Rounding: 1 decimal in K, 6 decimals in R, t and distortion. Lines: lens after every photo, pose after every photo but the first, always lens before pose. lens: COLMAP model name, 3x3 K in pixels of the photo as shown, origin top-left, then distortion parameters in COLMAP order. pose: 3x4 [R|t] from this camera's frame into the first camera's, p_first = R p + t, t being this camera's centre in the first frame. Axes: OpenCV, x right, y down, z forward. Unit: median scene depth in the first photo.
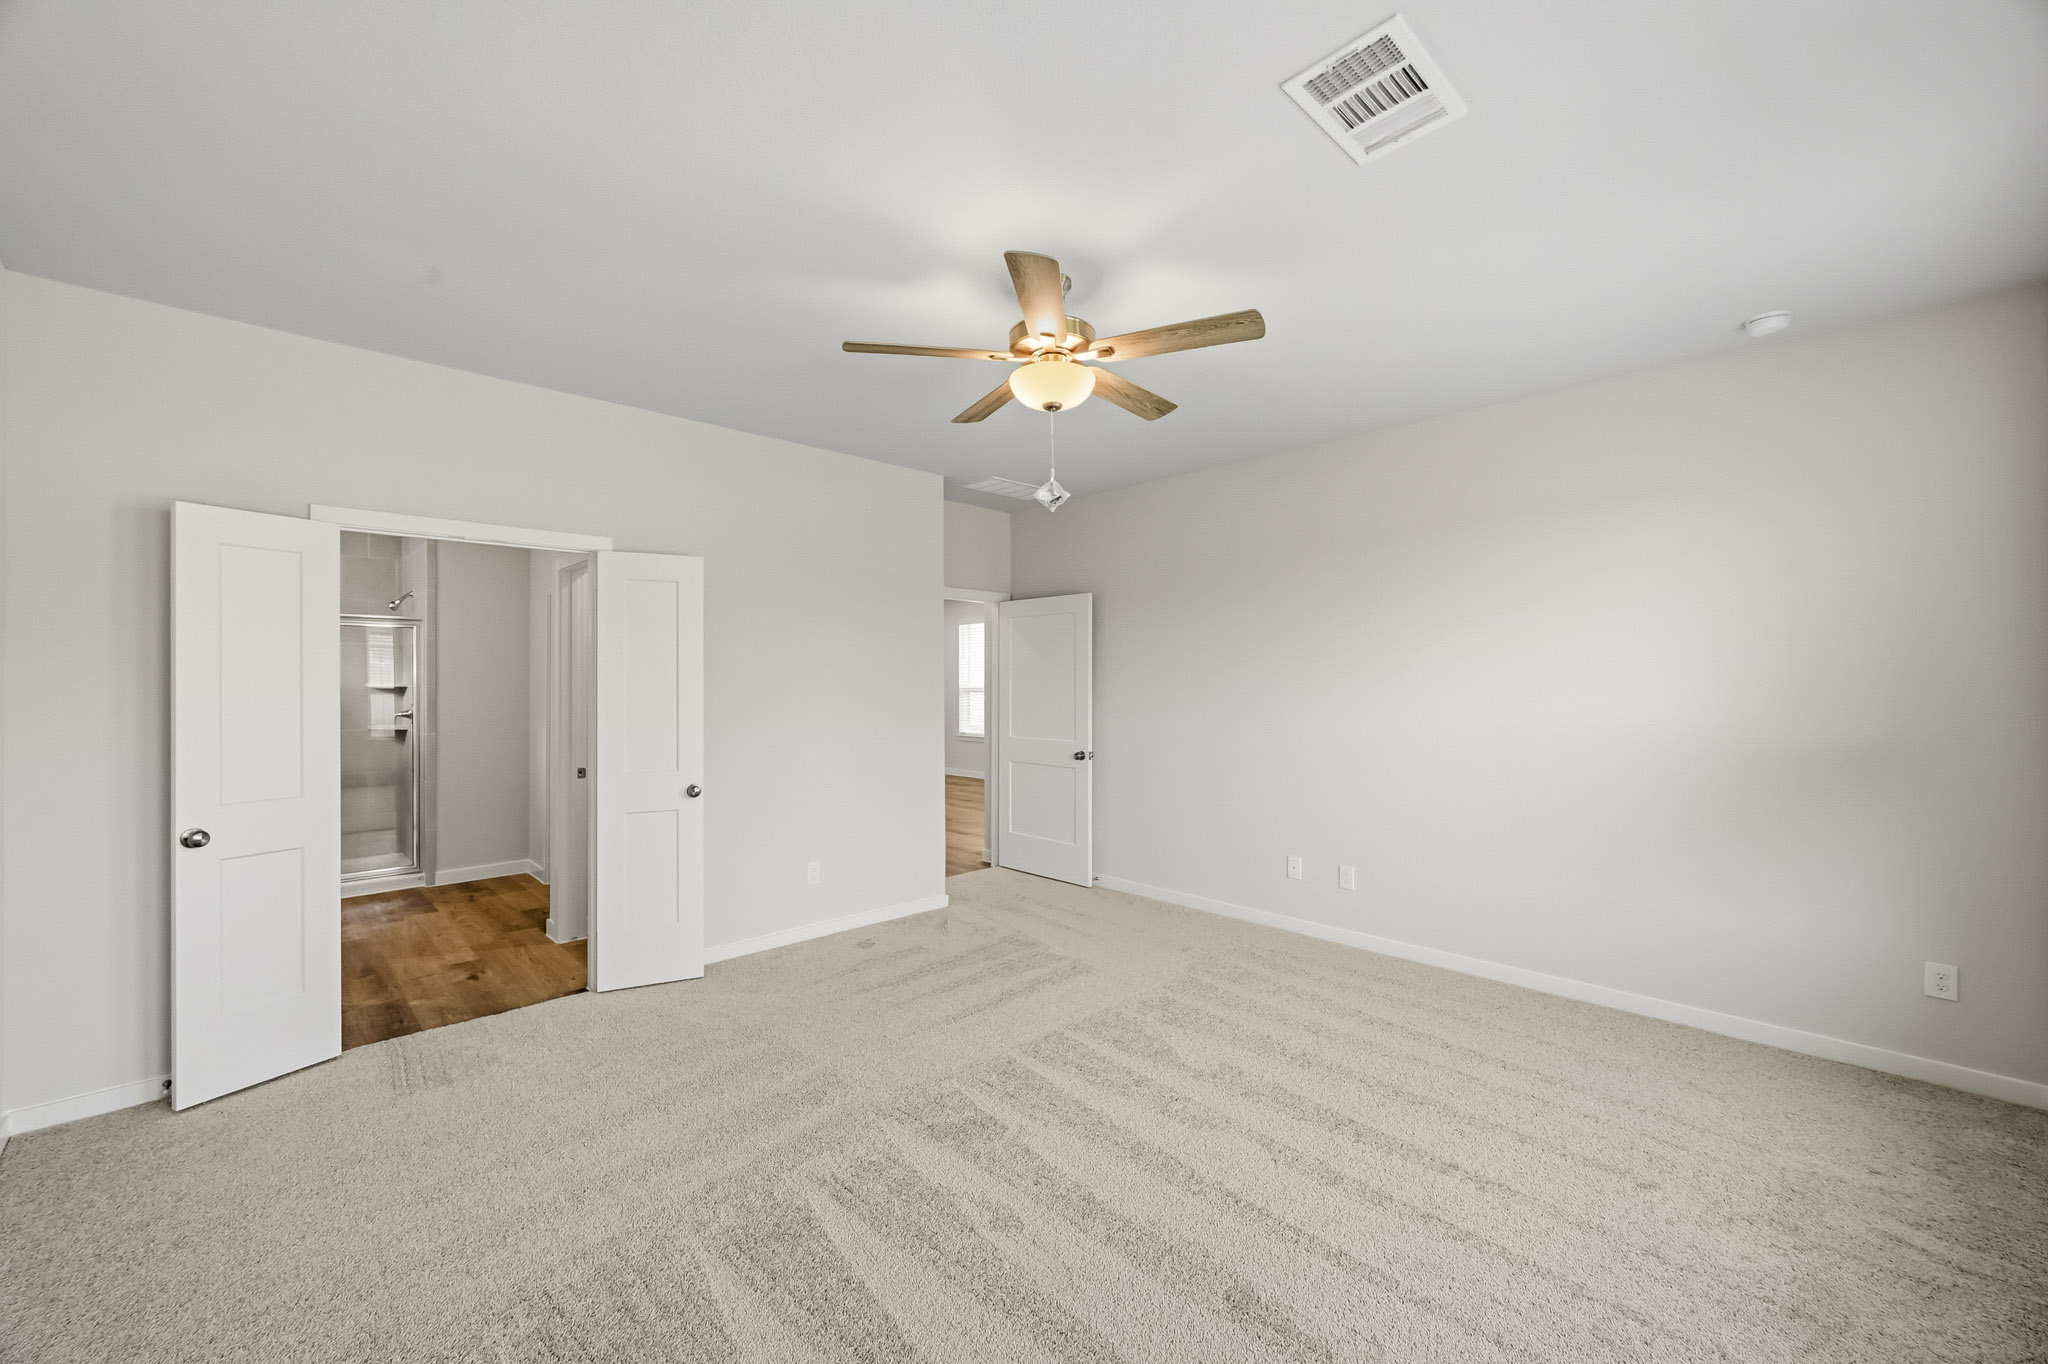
lens RADIAL K [[805.6, 0, 1028.3], [0, 805.6, 682.6], [0, 0, 1]] dist [-0.001649, 0.000240]
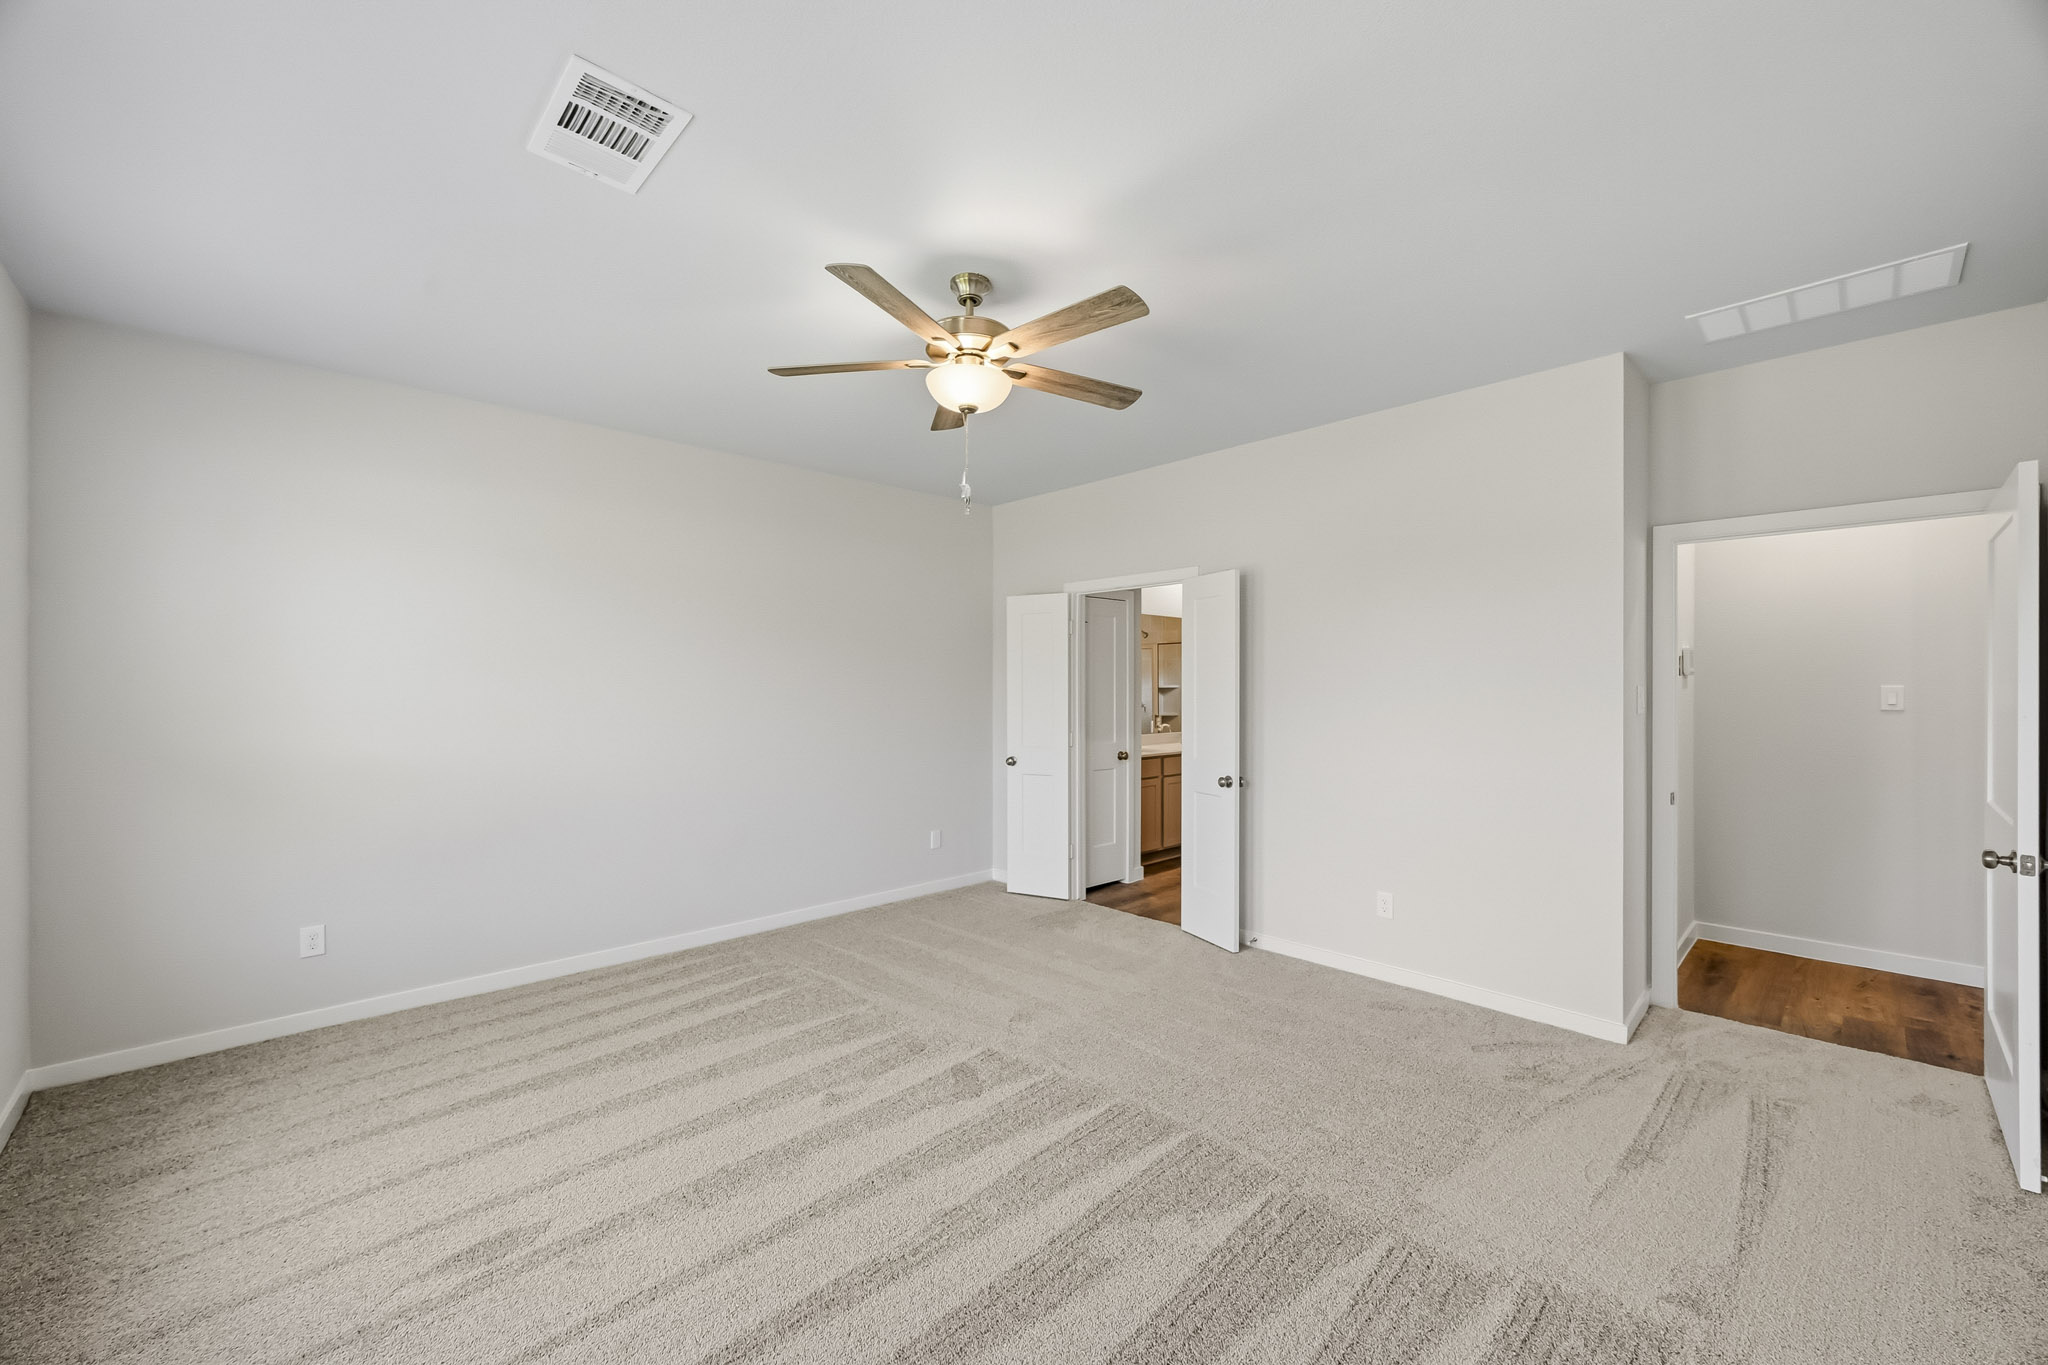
lens RADIAL K [[805.6, 0, 1032.6], [0, 805.6, 685.6], [0, 0, 1]] dist [-0.001649, 0.000240]
pose [[0.018486, -0.000172, -0.999829, 0.830321], [-0.006379, 0.999980, -0.000290, 0.005478], [0.999809, 0.006383, 0.018484, 0.852328]]
